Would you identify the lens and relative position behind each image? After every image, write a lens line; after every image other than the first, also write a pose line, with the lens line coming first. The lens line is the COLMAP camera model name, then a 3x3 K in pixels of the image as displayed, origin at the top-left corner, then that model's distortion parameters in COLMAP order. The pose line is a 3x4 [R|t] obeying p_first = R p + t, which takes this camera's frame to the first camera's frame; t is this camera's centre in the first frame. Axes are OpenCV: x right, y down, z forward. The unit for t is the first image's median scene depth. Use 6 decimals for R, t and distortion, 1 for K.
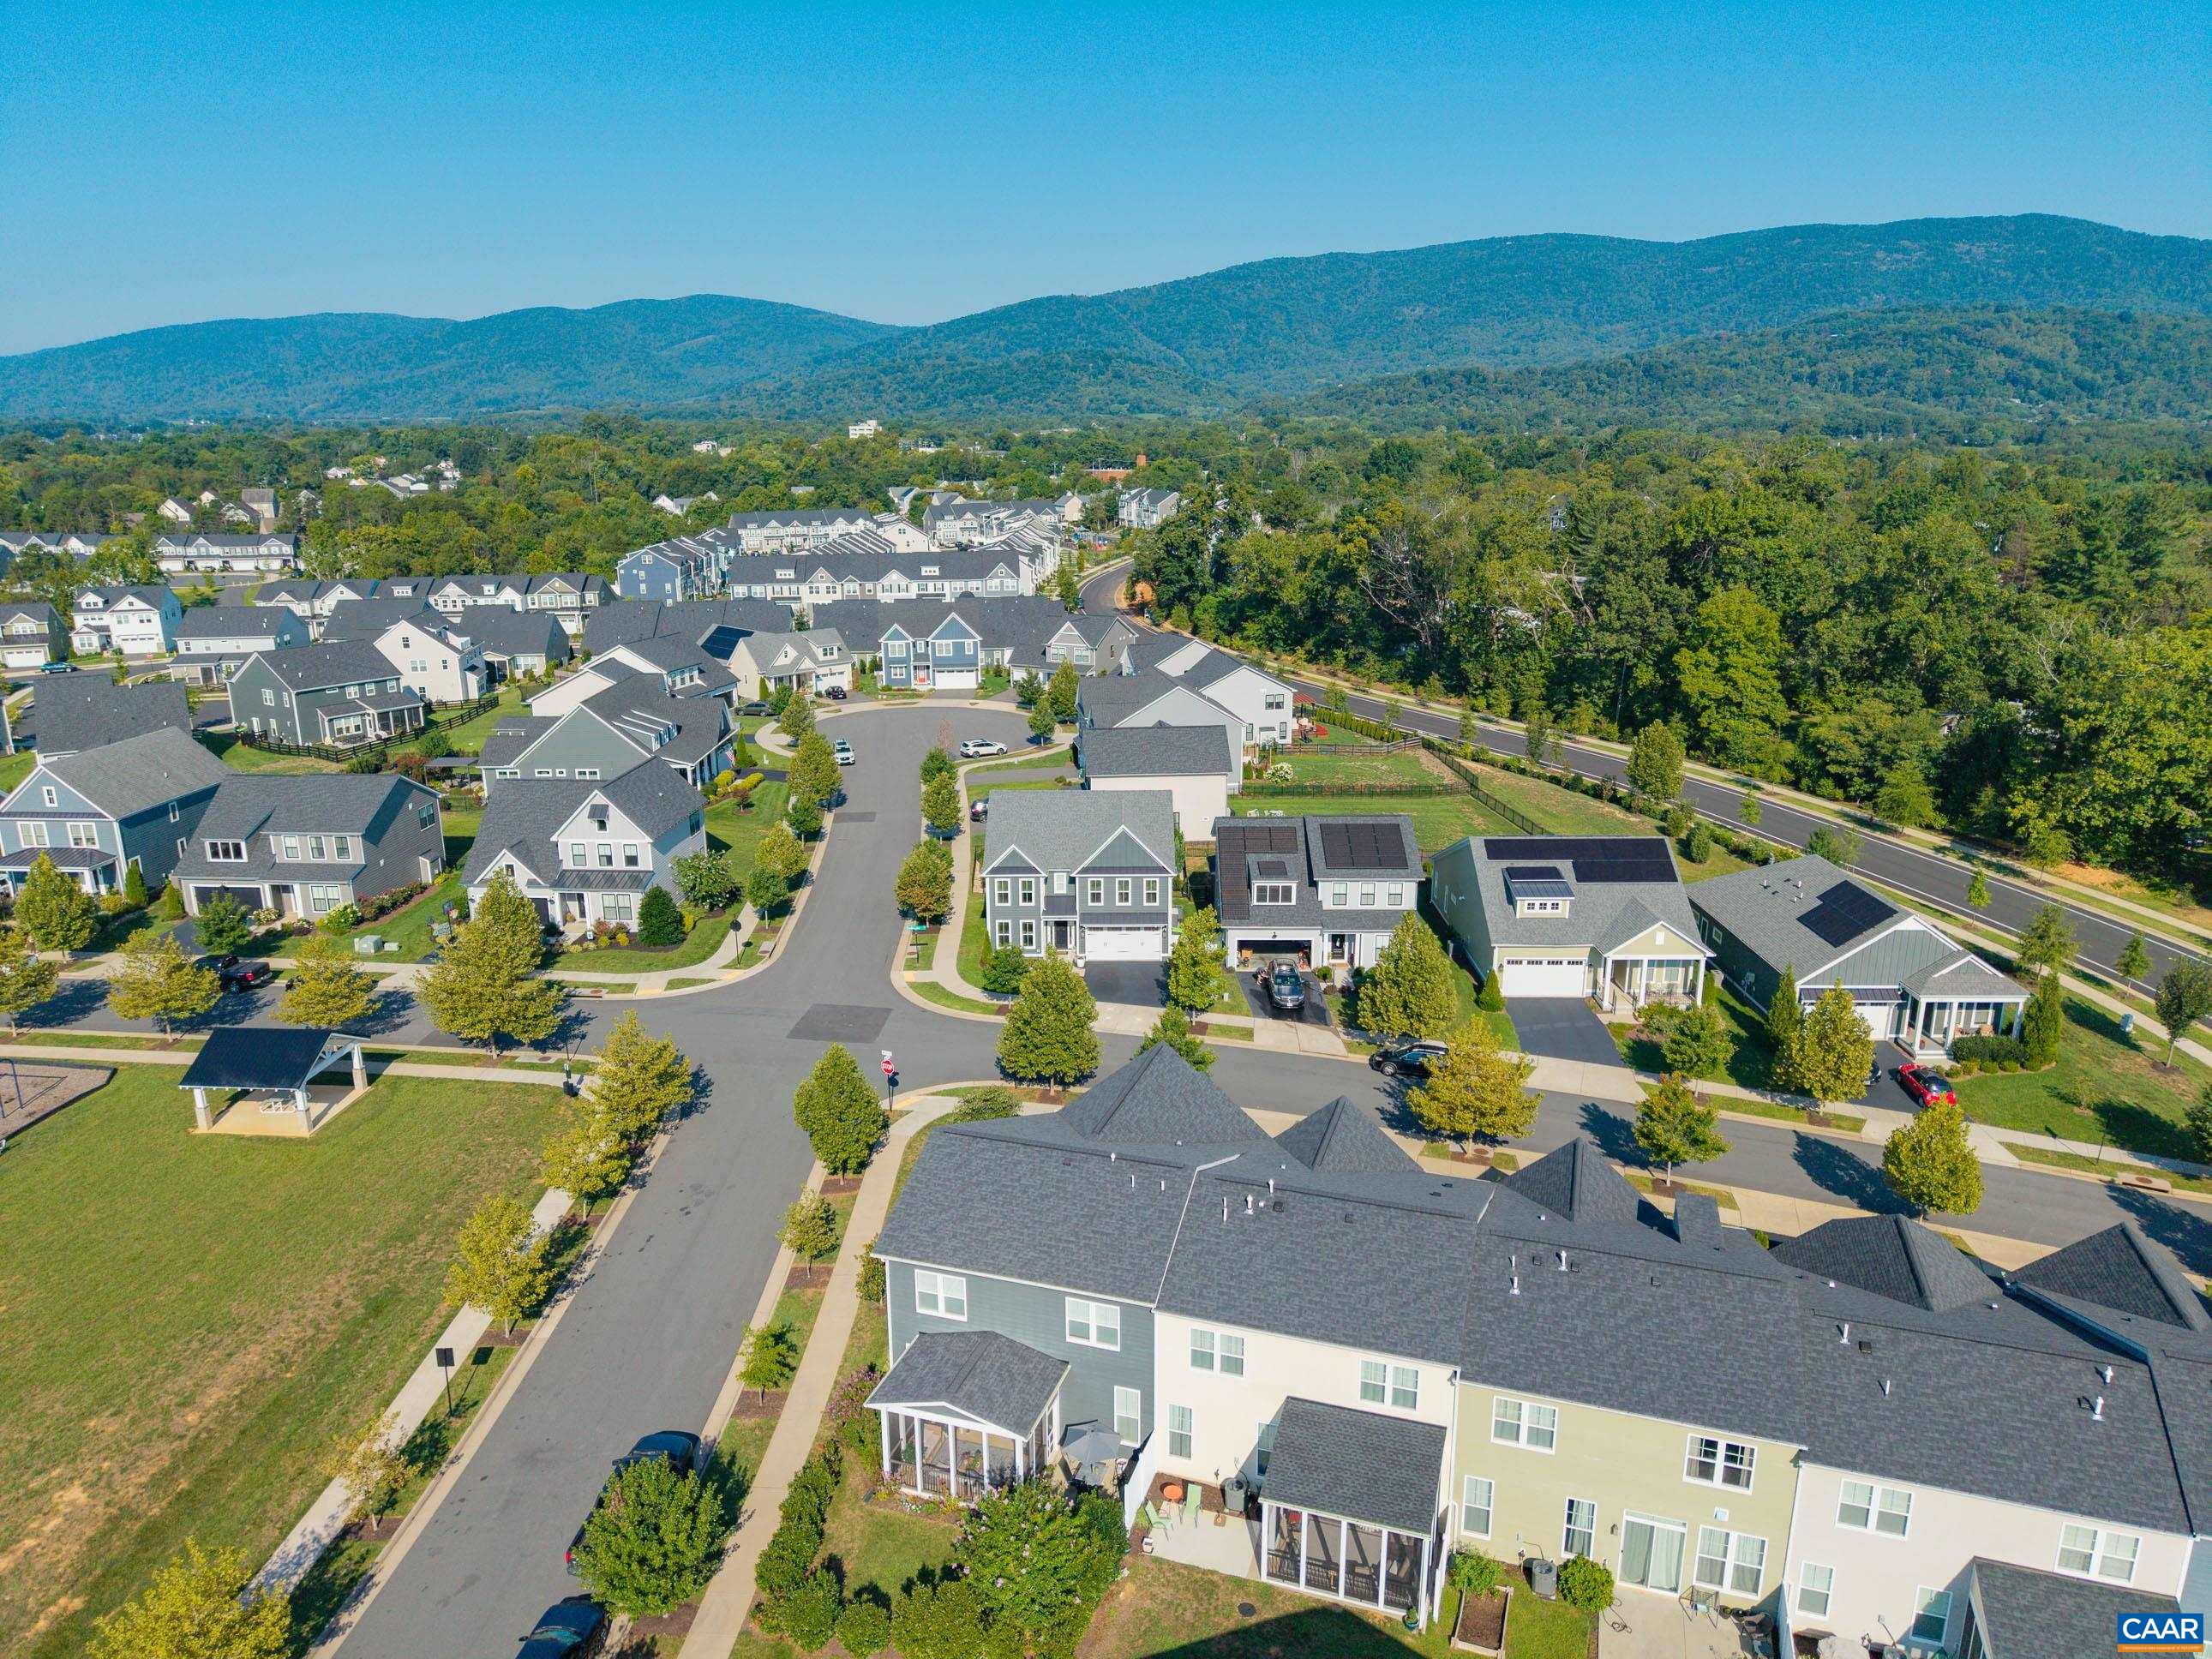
lens RADIAL K [[1481.7, 0, 1113.0], [0, 1481.7, 825.8], [0, 0, 1]] dist [0.033975, -0.042614]
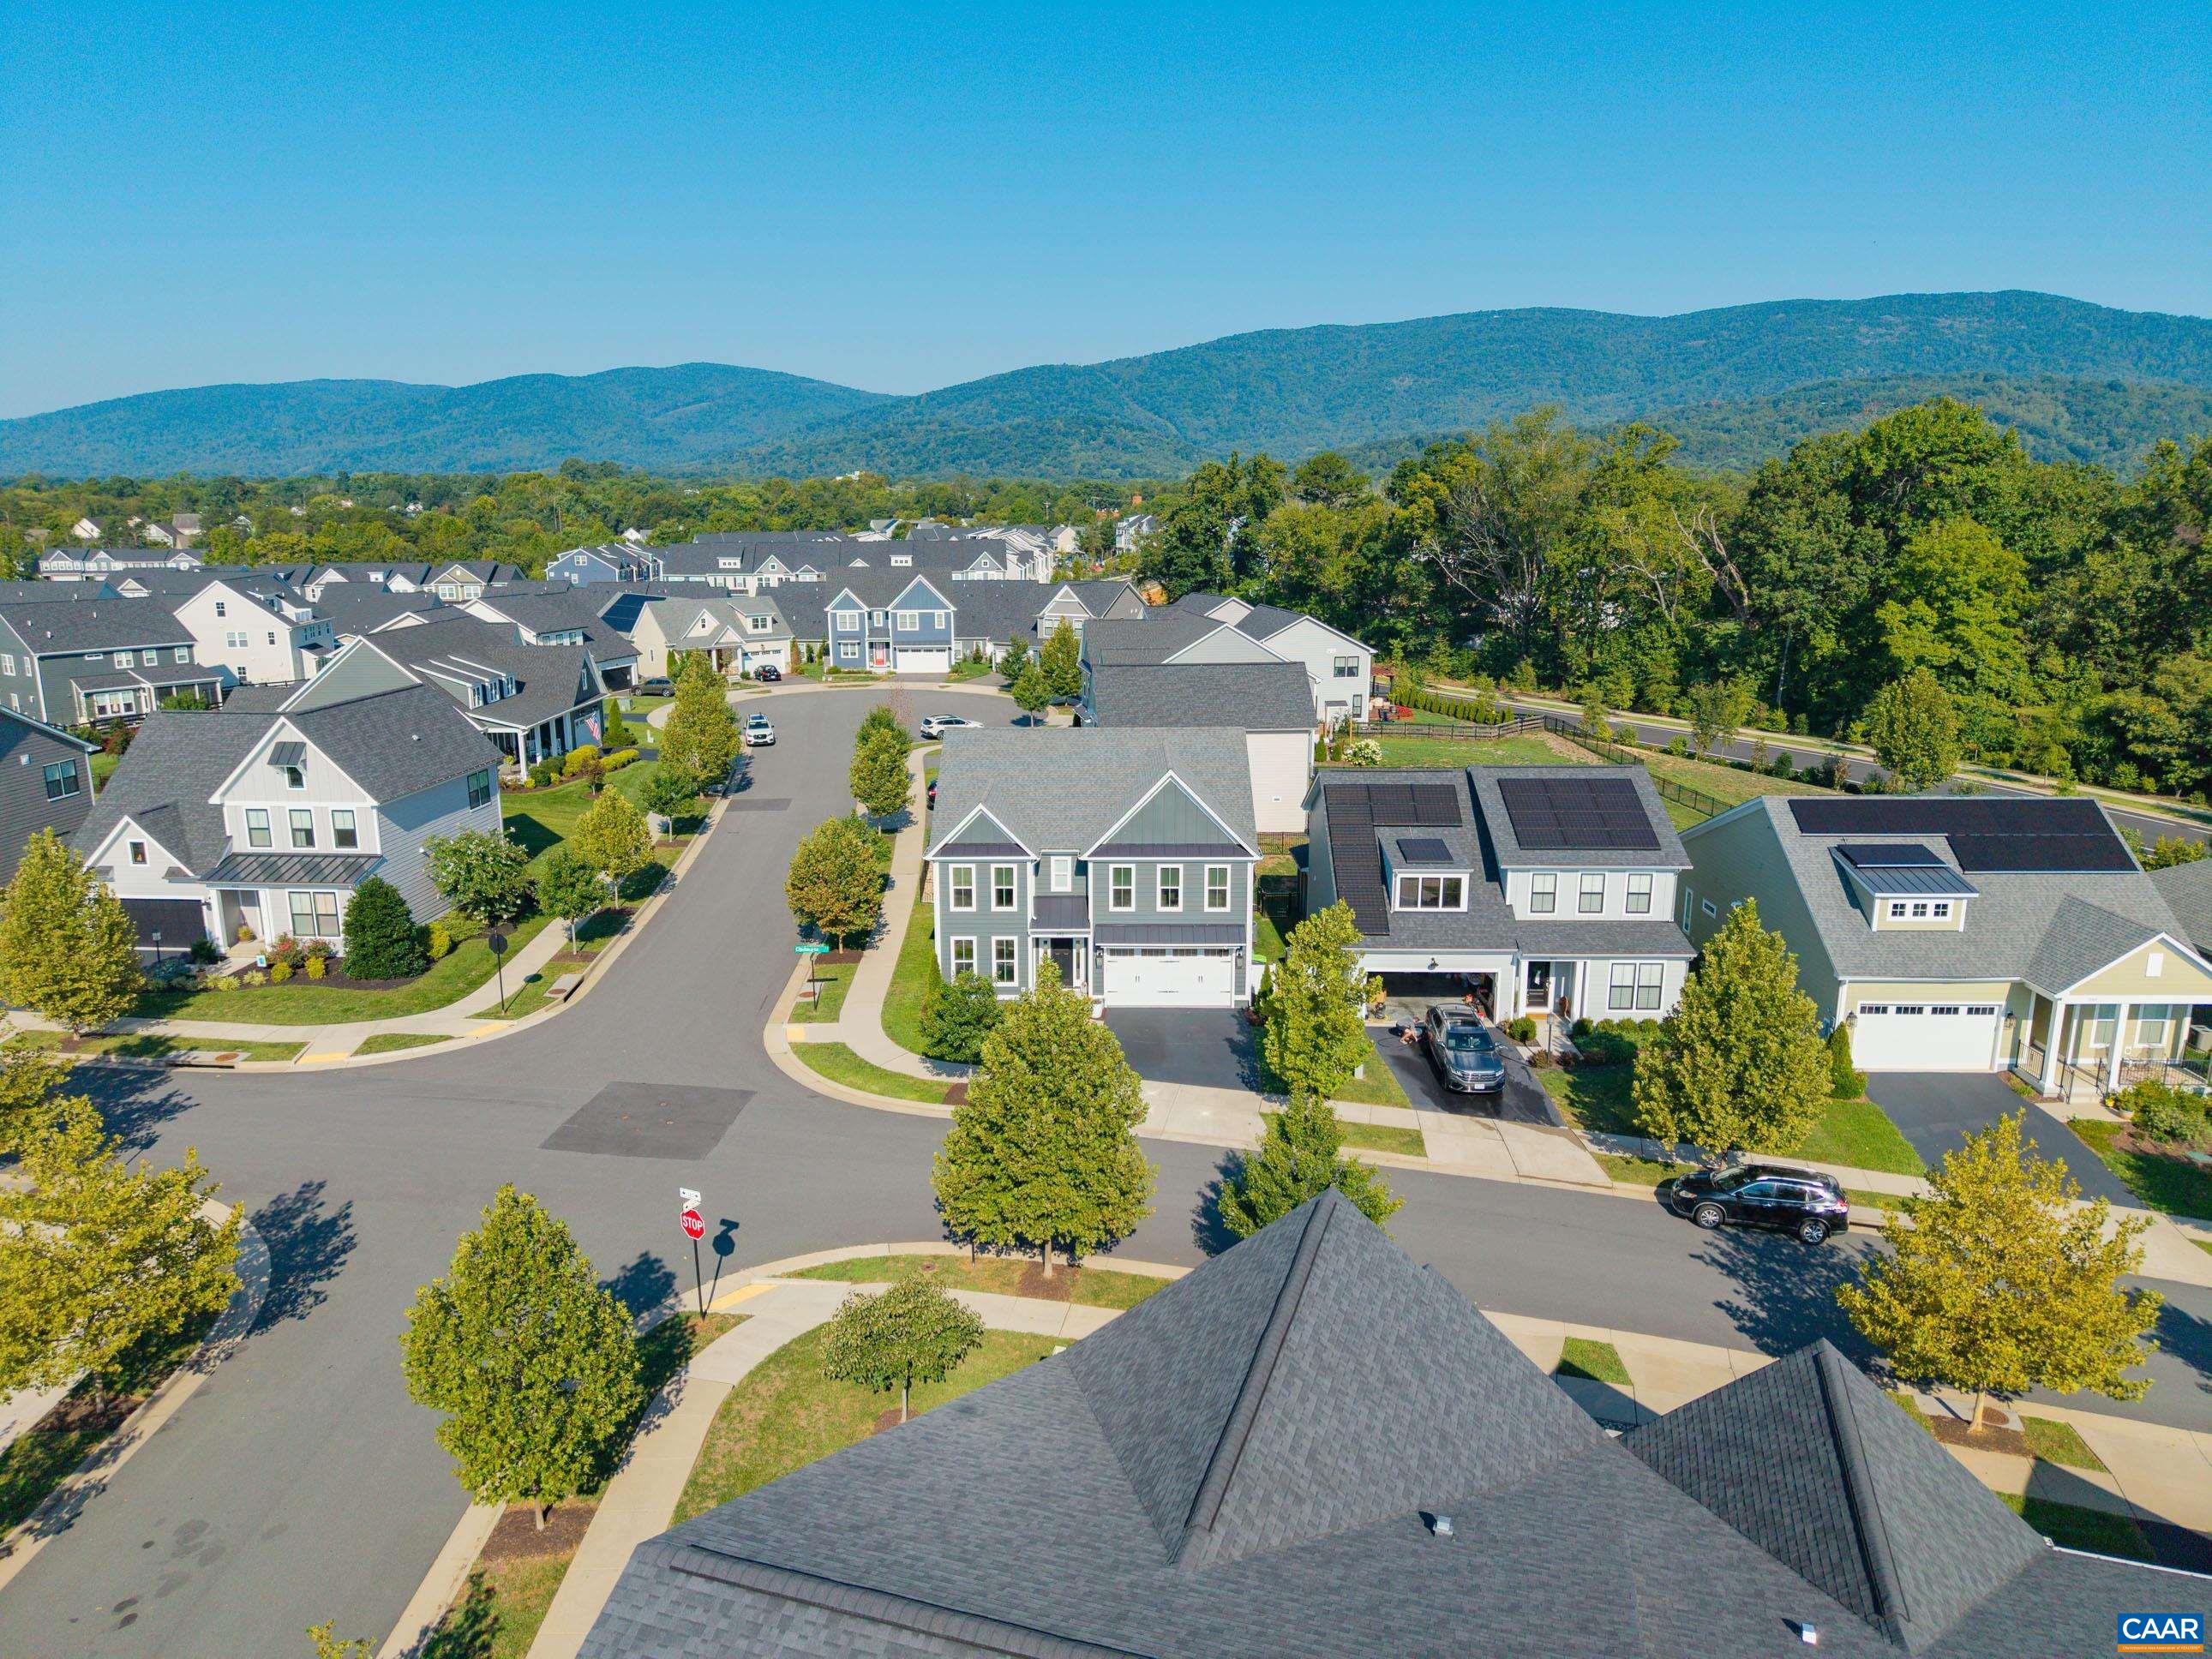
lens RADIAL K [[1481.7, 0, 1113.0], [0, 1481.7, 825.8], [0, 0, 1]] dist [0.033975, -0.042614]
pose [[0.999968, 0.003891, 0.007039, -0.012572], [-0.003572, 0.998988, -0.044843, 0.029989], [-0.007206, 0.044816, 0.998969, 0.269315]]
